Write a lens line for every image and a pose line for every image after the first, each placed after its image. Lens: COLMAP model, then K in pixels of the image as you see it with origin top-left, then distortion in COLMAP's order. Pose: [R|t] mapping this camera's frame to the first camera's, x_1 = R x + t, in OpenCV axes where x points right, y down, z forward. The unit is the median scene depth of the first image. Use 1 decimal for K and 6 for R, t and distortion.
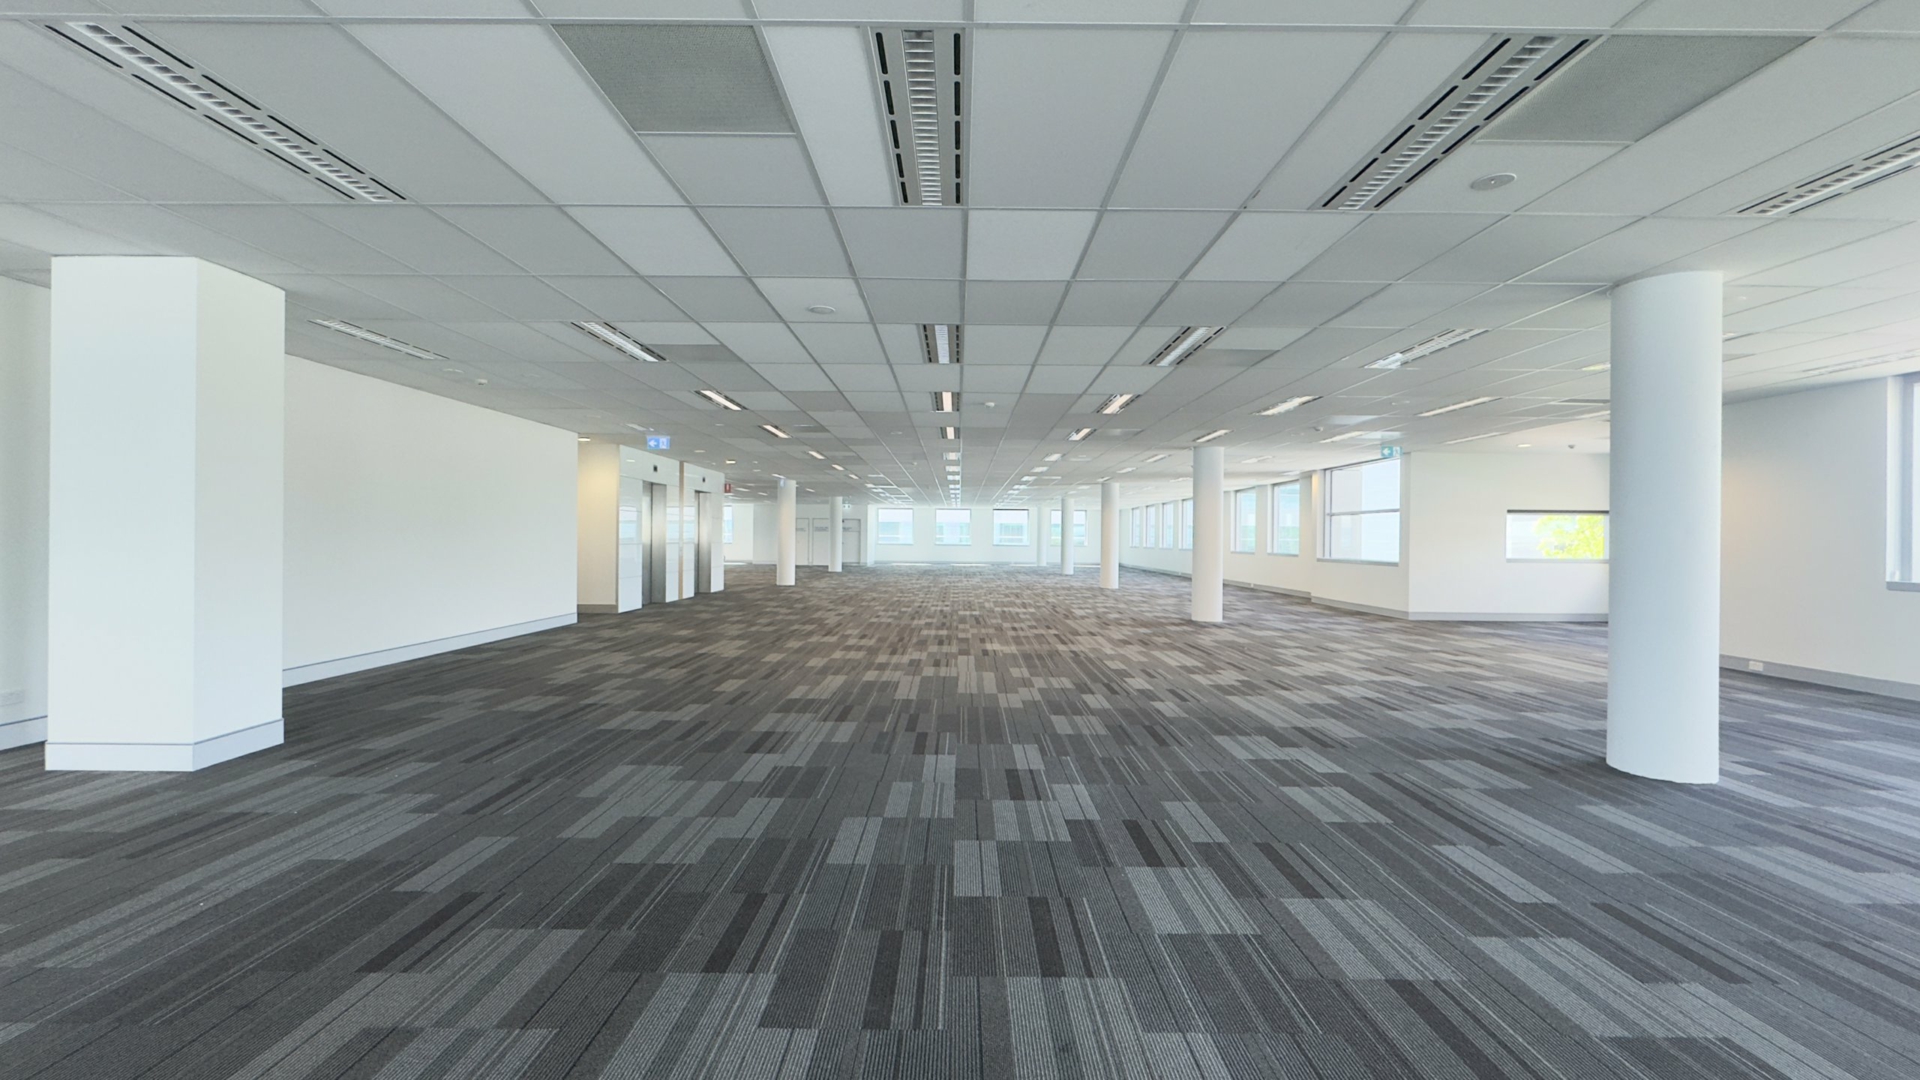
lens RADIAL K [[739.8, 0, 959.7], [0, 739.8, 543.8], [0, 0, 1]] dist [0.019942, 0.000241]
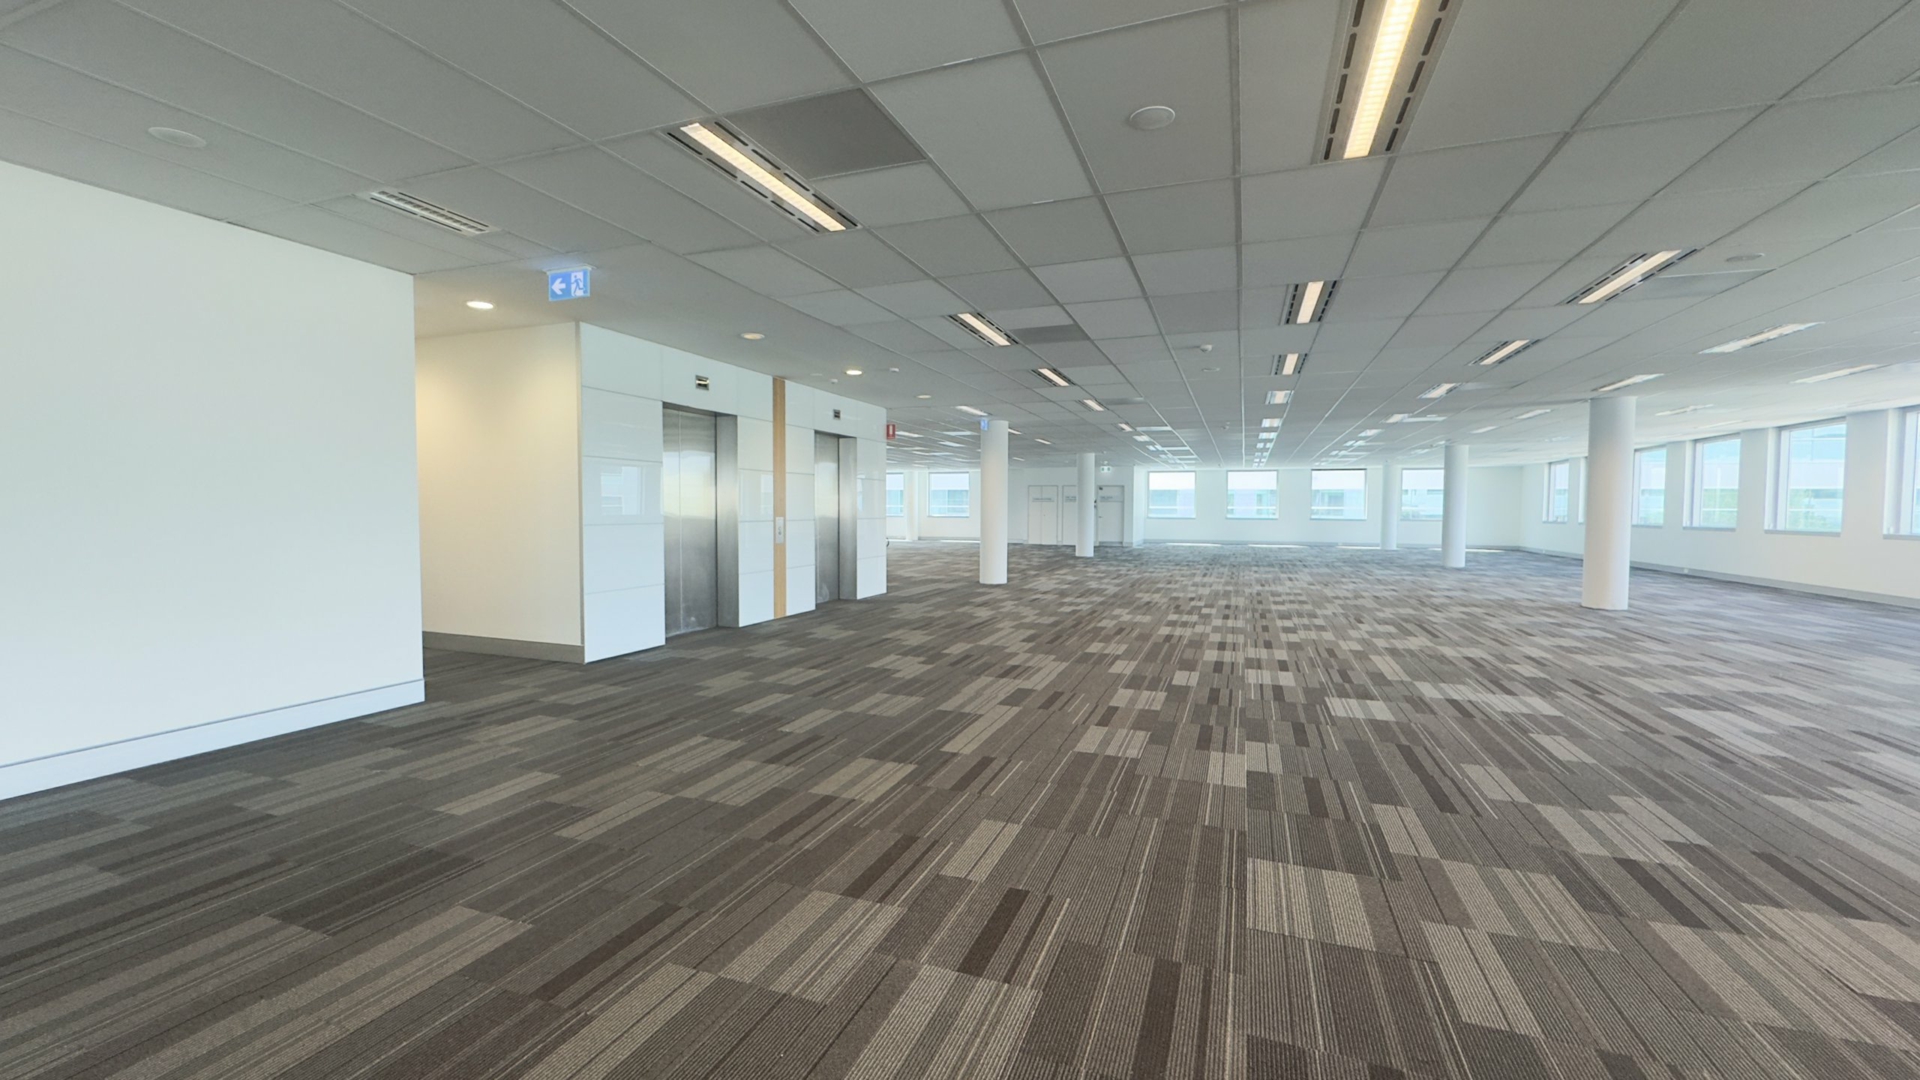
lens RADIAL K [[739.8, 0, 947.5], [0, 739.8, 547.2], [0, 0, 1]] dist [0.019942, 0.000241]
pose [[0.923916, 0.016920, -0.382221, -0.008096], [-0.002143, 0.999235, 0.039053, 0.000427], [0.382589, -0.035262, 0.923245, 0.233334]]
